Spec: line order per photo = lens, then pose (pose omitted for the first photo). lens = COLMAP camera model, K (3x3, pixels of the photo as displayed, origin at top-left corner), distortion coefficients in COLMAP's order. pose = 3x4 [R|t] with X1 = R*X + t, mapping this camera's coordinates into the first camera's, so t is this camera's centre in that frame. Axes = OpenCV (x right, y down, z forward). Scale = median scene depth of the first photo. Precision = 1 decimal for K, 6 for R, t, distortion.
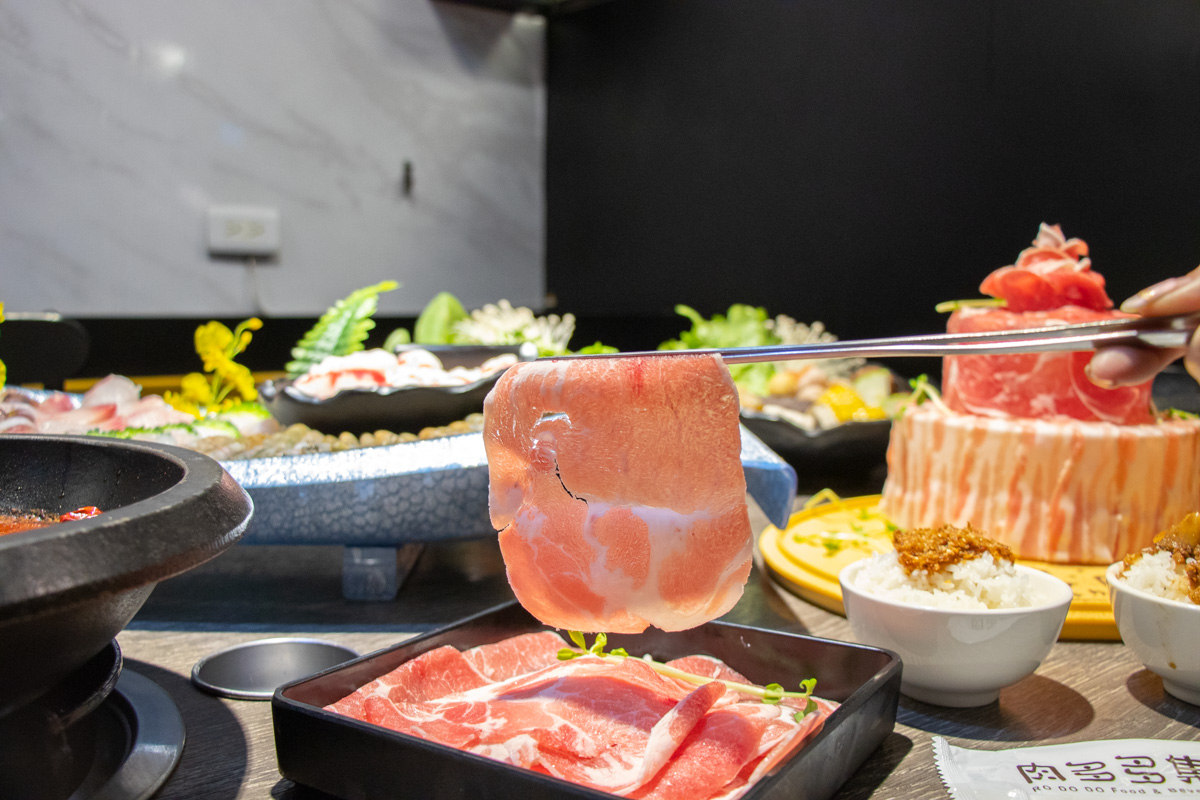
lens RADIAL K [[1152.8, 0, 600.0], [0, 1152.8, 400.0], [0, 0, 1]] dist [-0.105199, 0.001626]
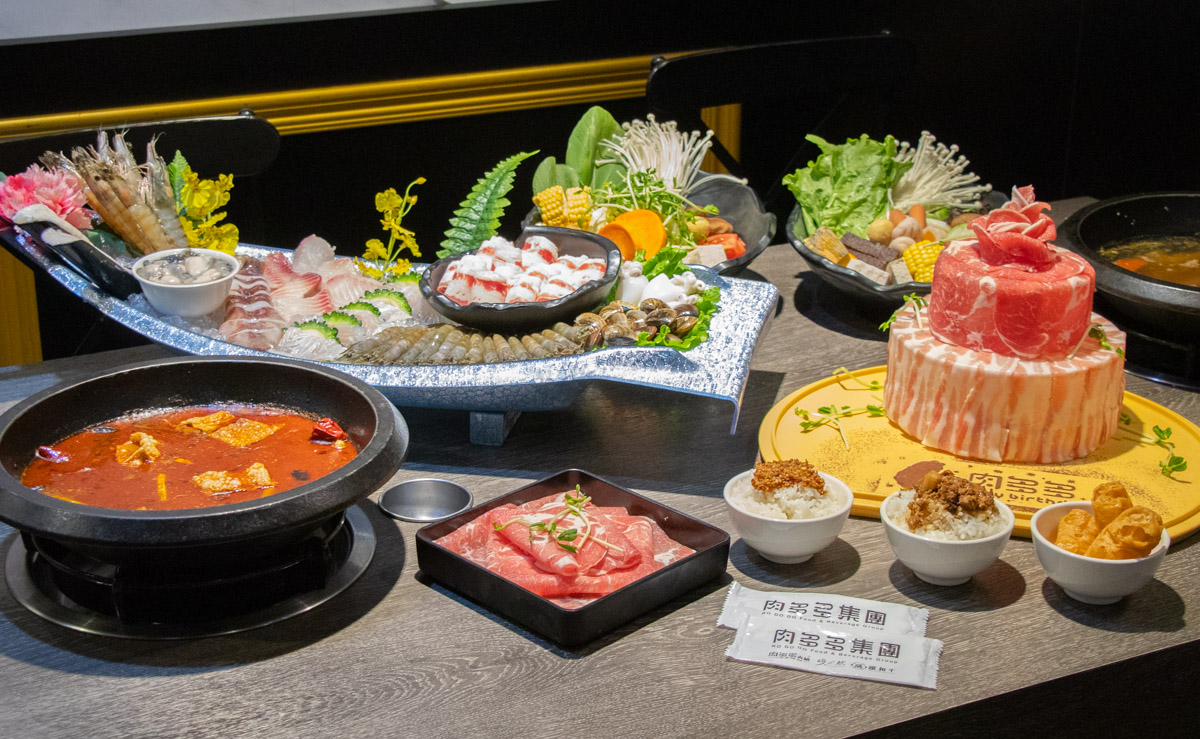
lens RADIAL K [[1986.9, 0, 600.0], [0, 1986.9, 369.5], [0, 0, 1]] dist [0.000229, -0.026222]
pose [[0.973885, 0.081435, -0.211933, 0.430866], [-0.019638, 0.960176, 0.278705, -0.570606], [0.226189, -0.267265, 0.936701, -1.234810]]
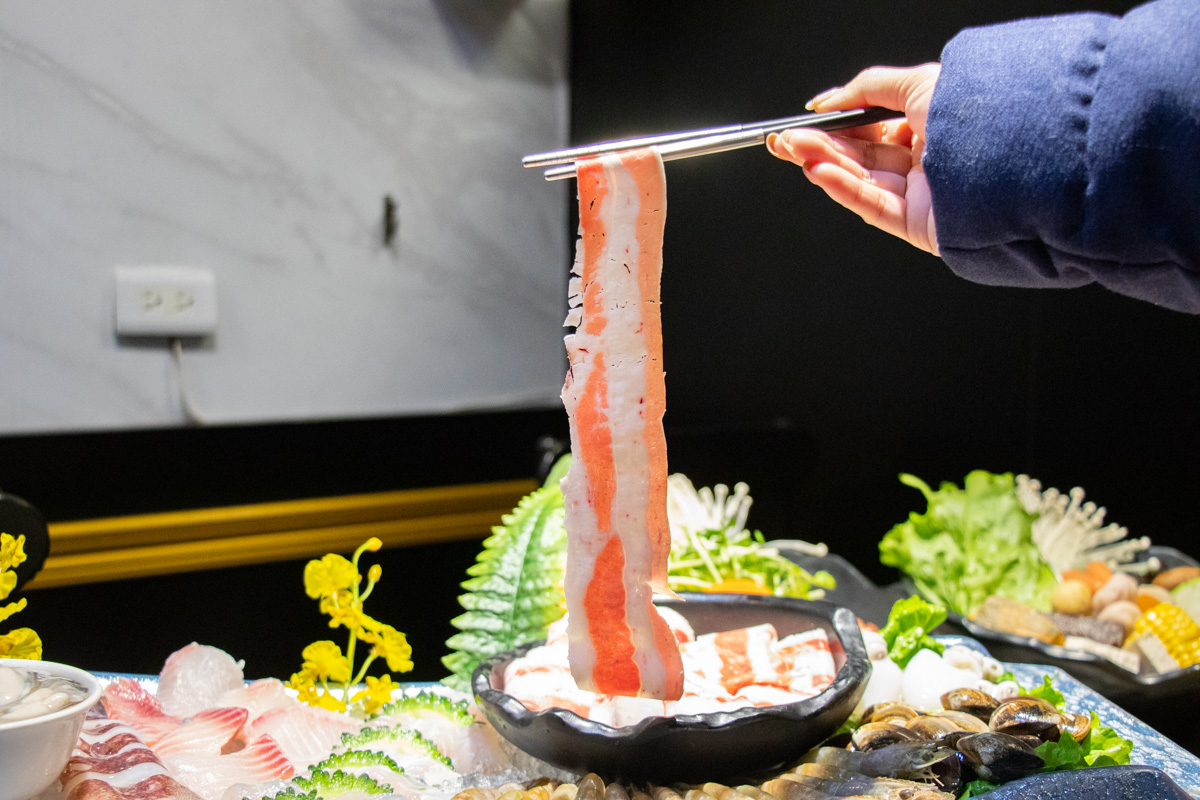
lens RADIAL K [[1596.5, 0, 600.0], [0, 1596.5, 400.0], [0, 0, 1]] dist [0.015347, 0.033069]
pose [[0.997655, -0.001268, 0.068433, -0.279858], [0.002874, 0.999723, -0.023367, -0.157550], [-0.068384, 0.023509, 0.997382, 0.033057]]
